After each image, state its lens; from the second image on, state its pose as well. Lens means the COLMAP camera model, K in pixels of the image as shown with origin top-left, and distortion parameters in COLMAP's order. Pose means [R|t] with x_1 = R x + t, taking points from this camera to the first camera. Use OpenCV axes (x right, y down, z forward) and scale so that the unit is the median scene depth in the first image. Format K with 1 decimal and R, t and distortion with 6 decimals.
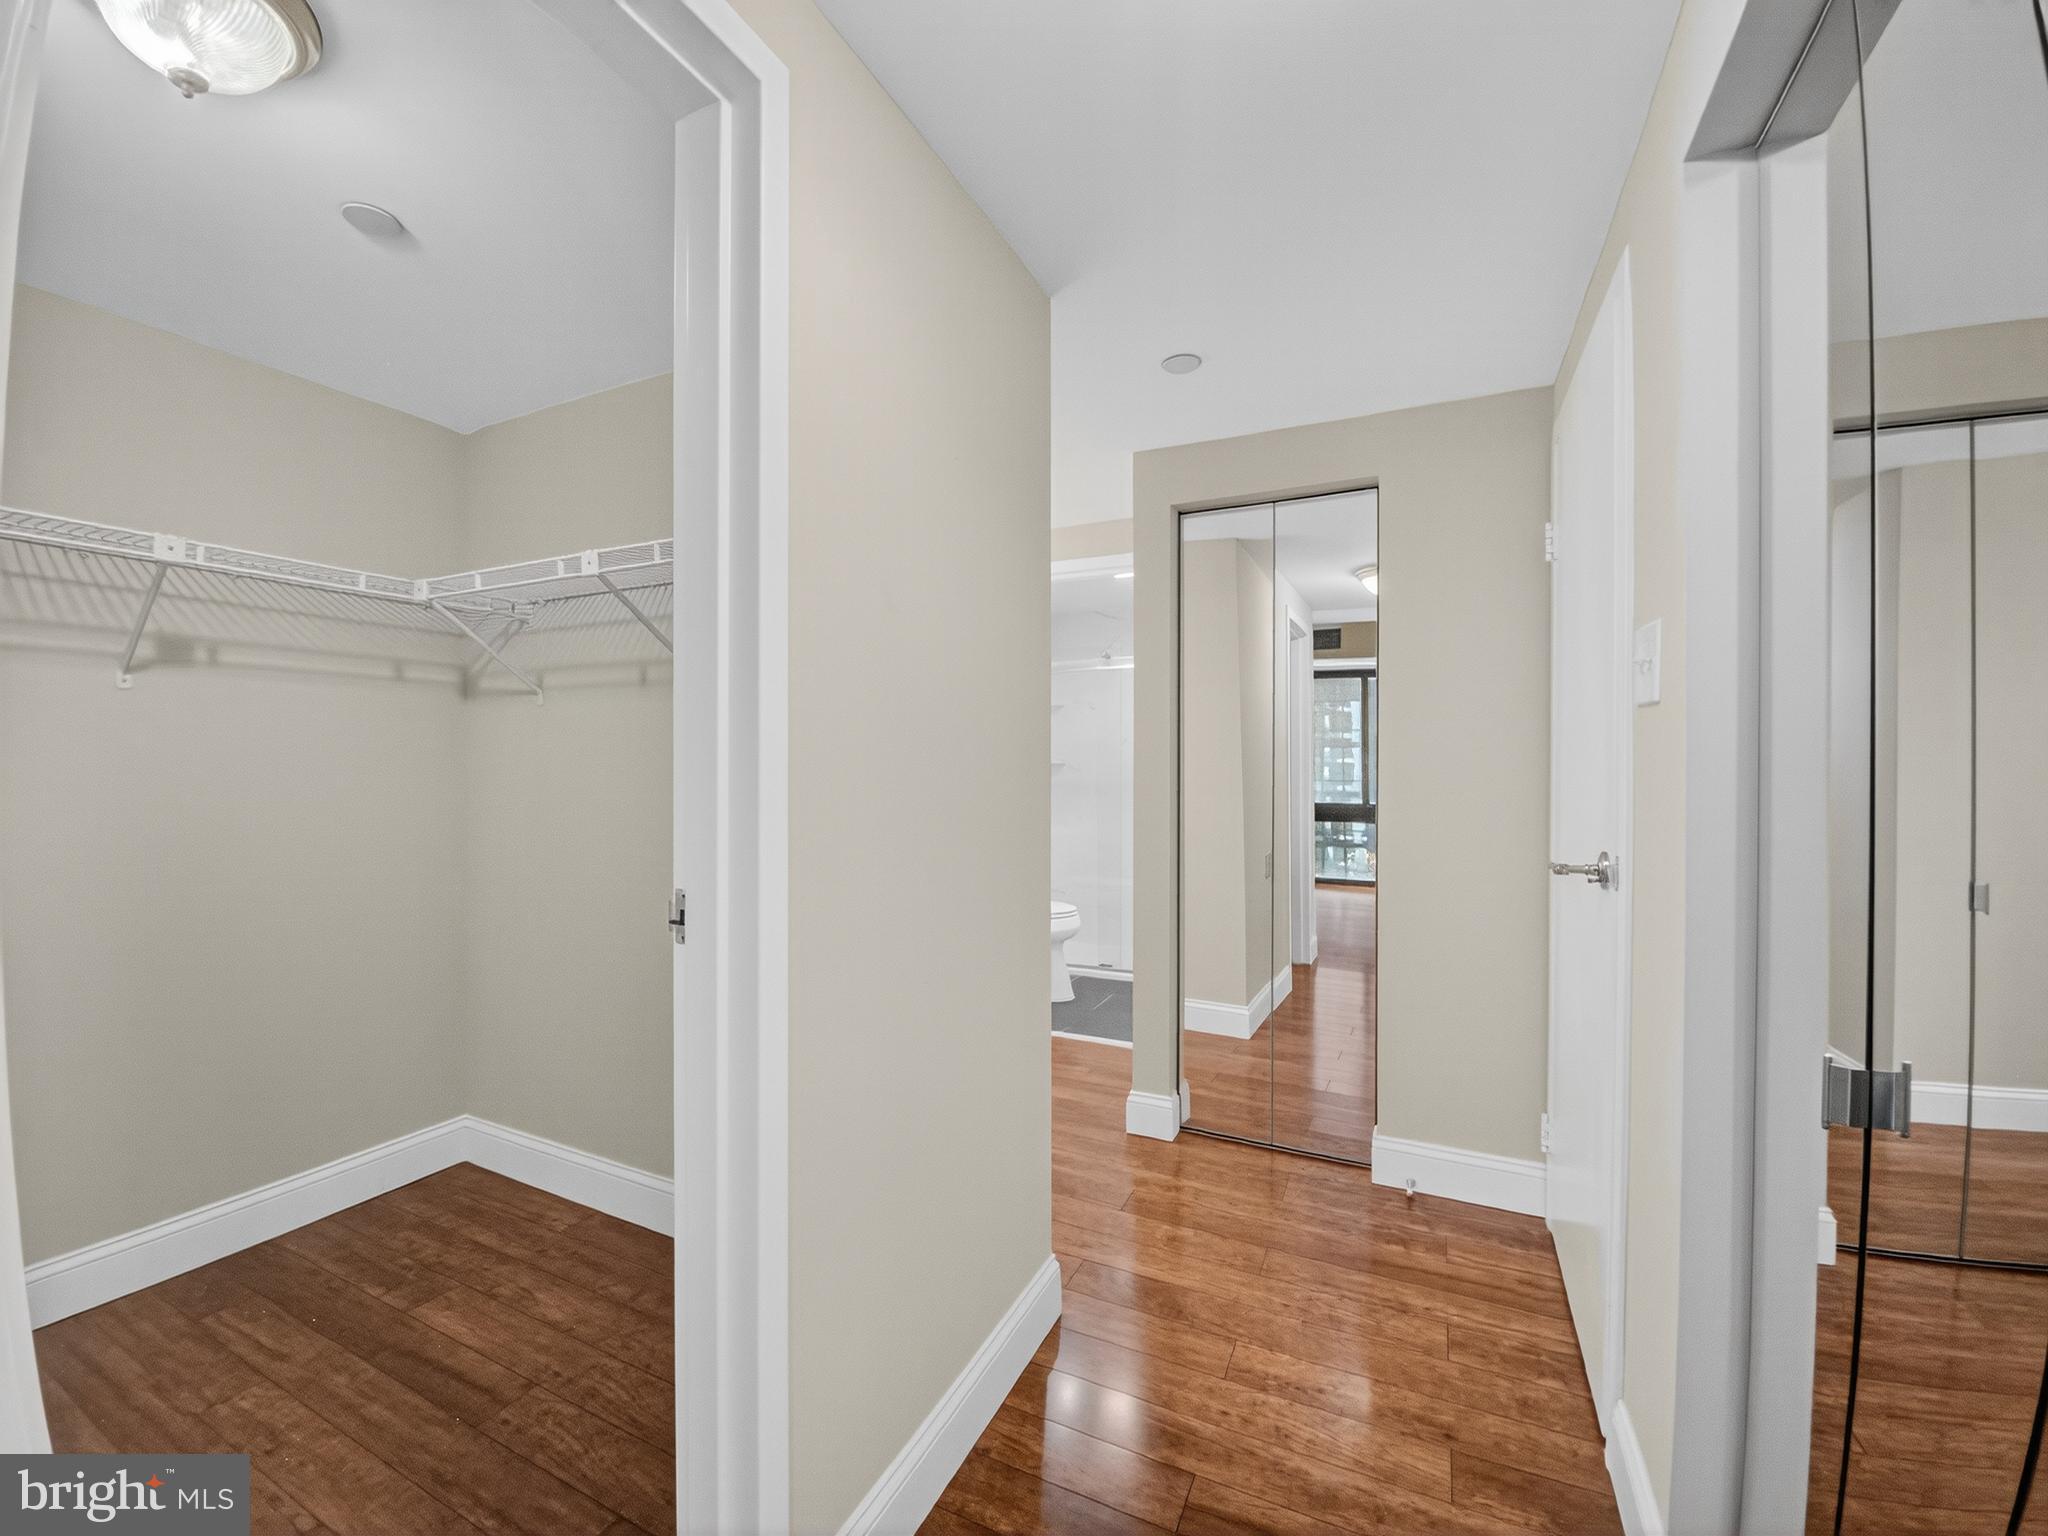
lens RADIAL K [[824.2, 0, 1005.6], [0, 824.2, 768.6], [0, 0, 1]] dist [-0.007775, -0.004483]
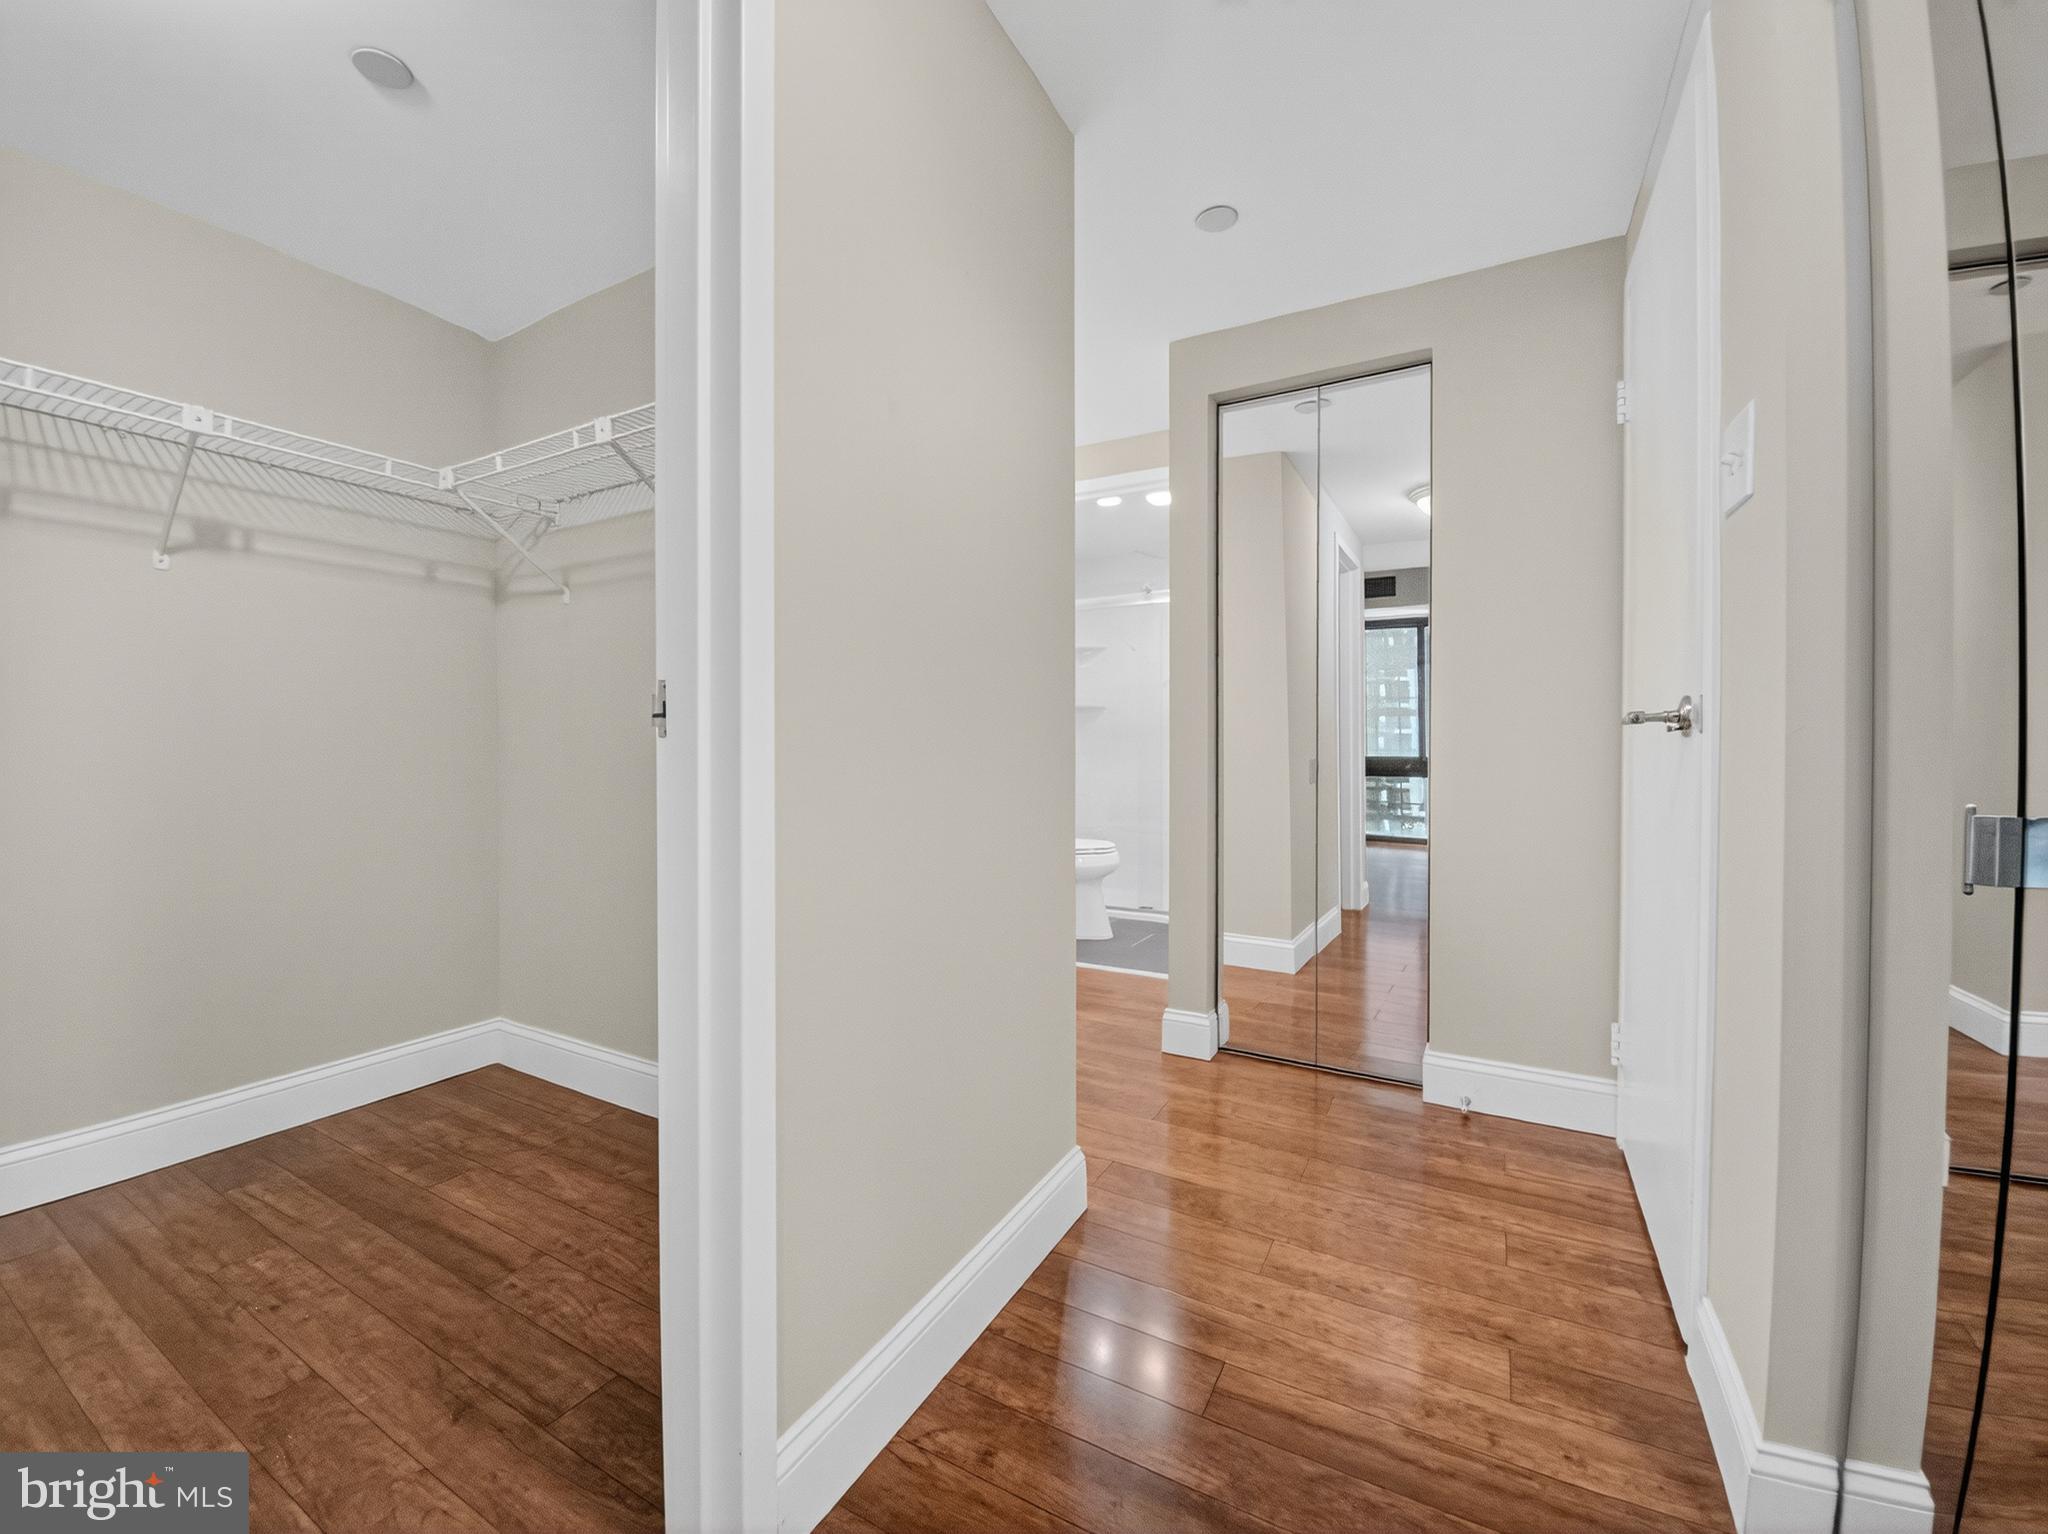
lens RADIAL K [[824.2, 0, 1002.2], [0, 824.2, 744.5], [0, 0, 1]] dist [-0.007775, -0.004483]
pose [[0.998278, -0.000324, -0.058655, 0.024385], [0.000604, 0.999988, 0.004759, 0.111949], [0.058653, -0.004786, 0.998267, 0.043464]]
